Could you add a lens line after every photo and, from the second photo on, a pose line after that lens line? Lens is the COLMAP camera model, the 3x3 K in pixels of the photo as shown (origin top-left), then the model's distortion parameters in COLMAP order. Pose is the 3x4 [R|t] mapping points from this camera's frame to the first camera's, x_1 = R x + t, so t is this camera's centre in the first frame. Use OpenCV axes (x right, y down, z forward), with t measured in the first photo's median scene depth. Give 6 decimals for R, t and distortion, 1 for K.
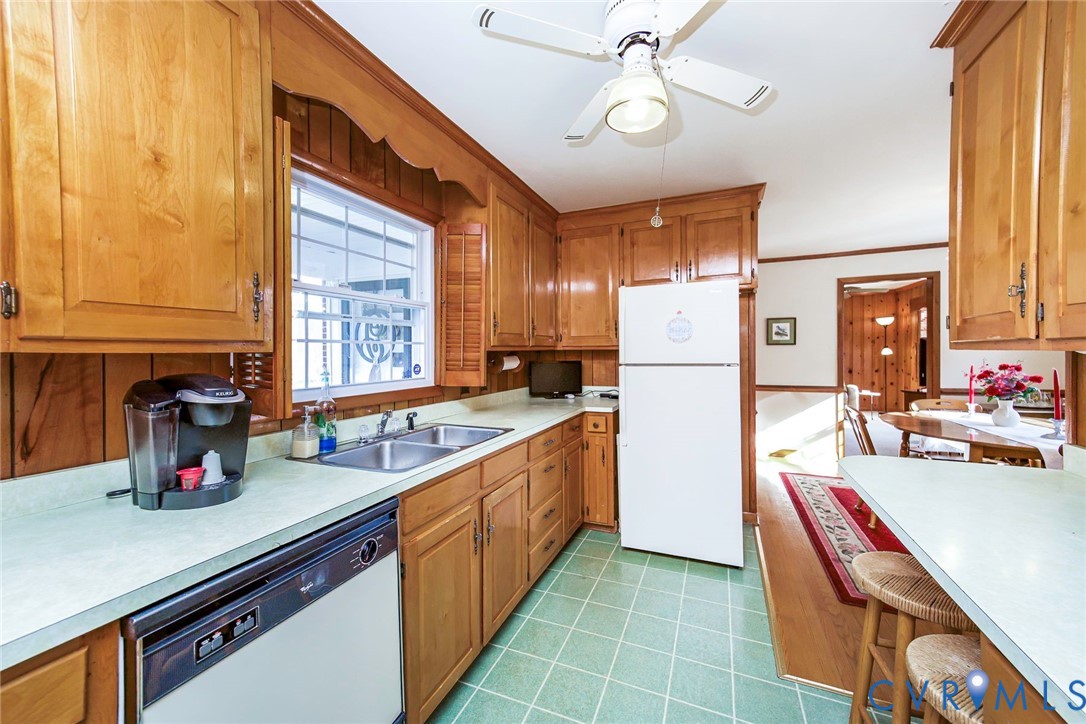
lens RADIAL K [[420.9, 0, 552.8], [0, 420.9, 355.5], [0, 0, 1]] dist [0.024190, -0.000168]
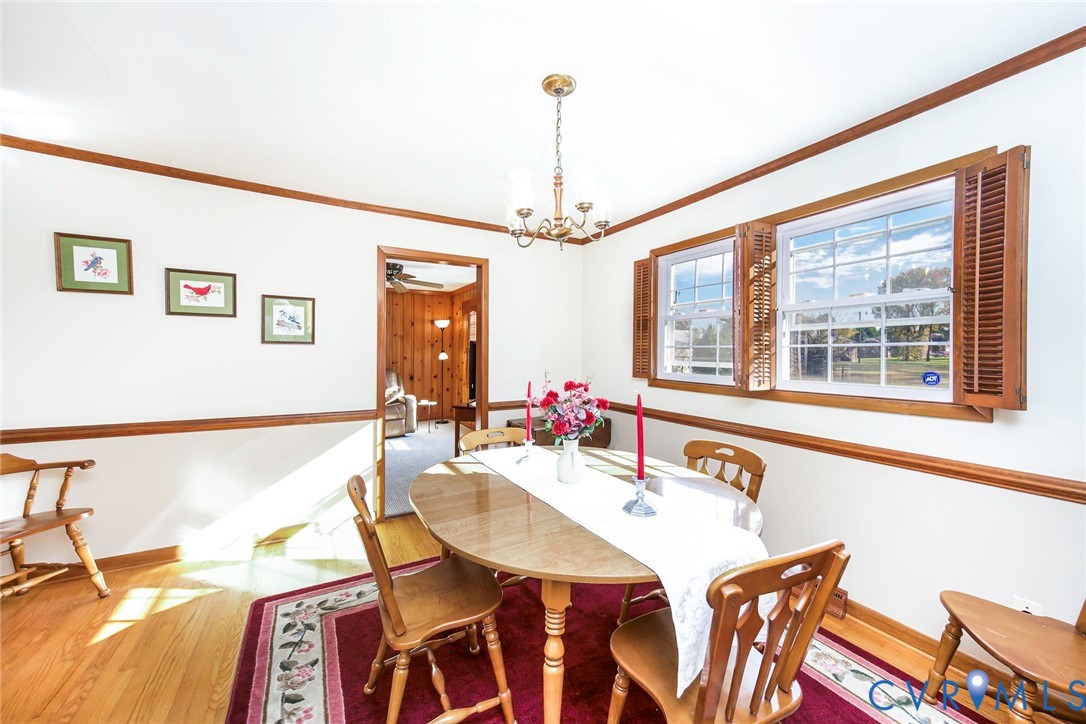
lens RADIAL K [[436.6, 0, 540.2], [0, 436.6, 356.8], [0, 0, 1]] dist [0.022941, -0.000156]
pose [[0.645874, 0.007315, 0.763409, 0.187463], [-0.005407, 0.999973, -0.005007, -0.004143], [-0.763425, -0.000894, 0.645896, 0.219075]]
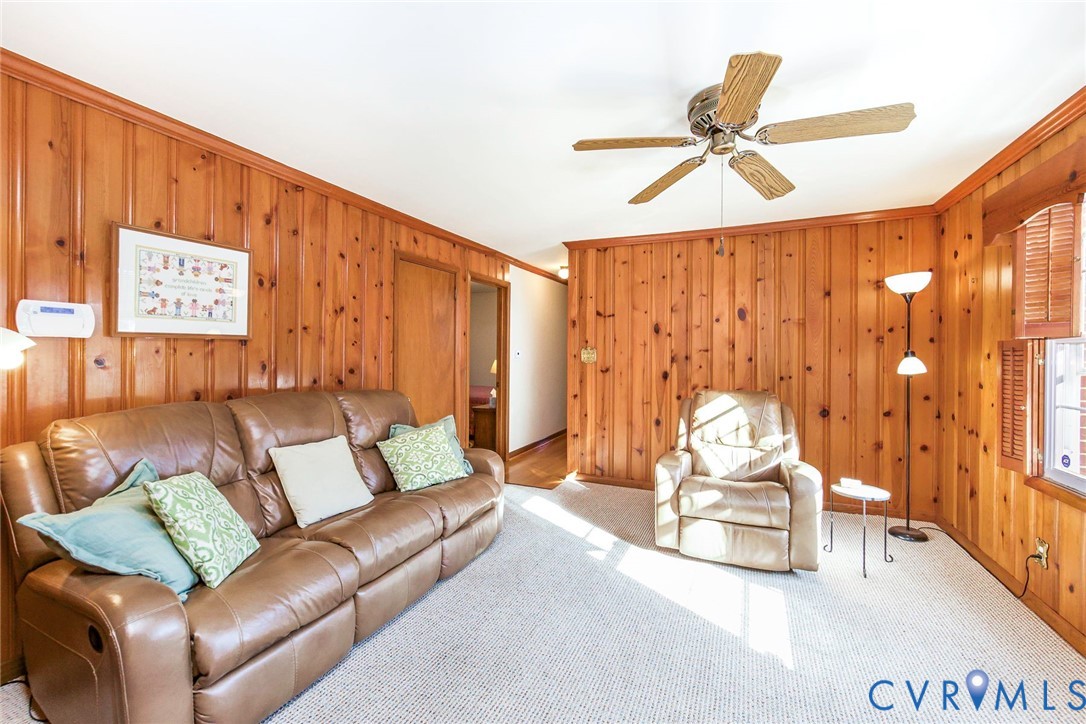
lens RADIAL K [[461.5, 0, 548.1], [0, 461.5, 353.0], [0, 0, 1]] dist [-0.001574, -0.000095]
pose [[0.999876, 0.009898, -0.012233, 0.482260], [-0.009941, 0.999945, -0.003434, -0.016896], [0.012198, 0.003555, 0.999919, 0.610683]]
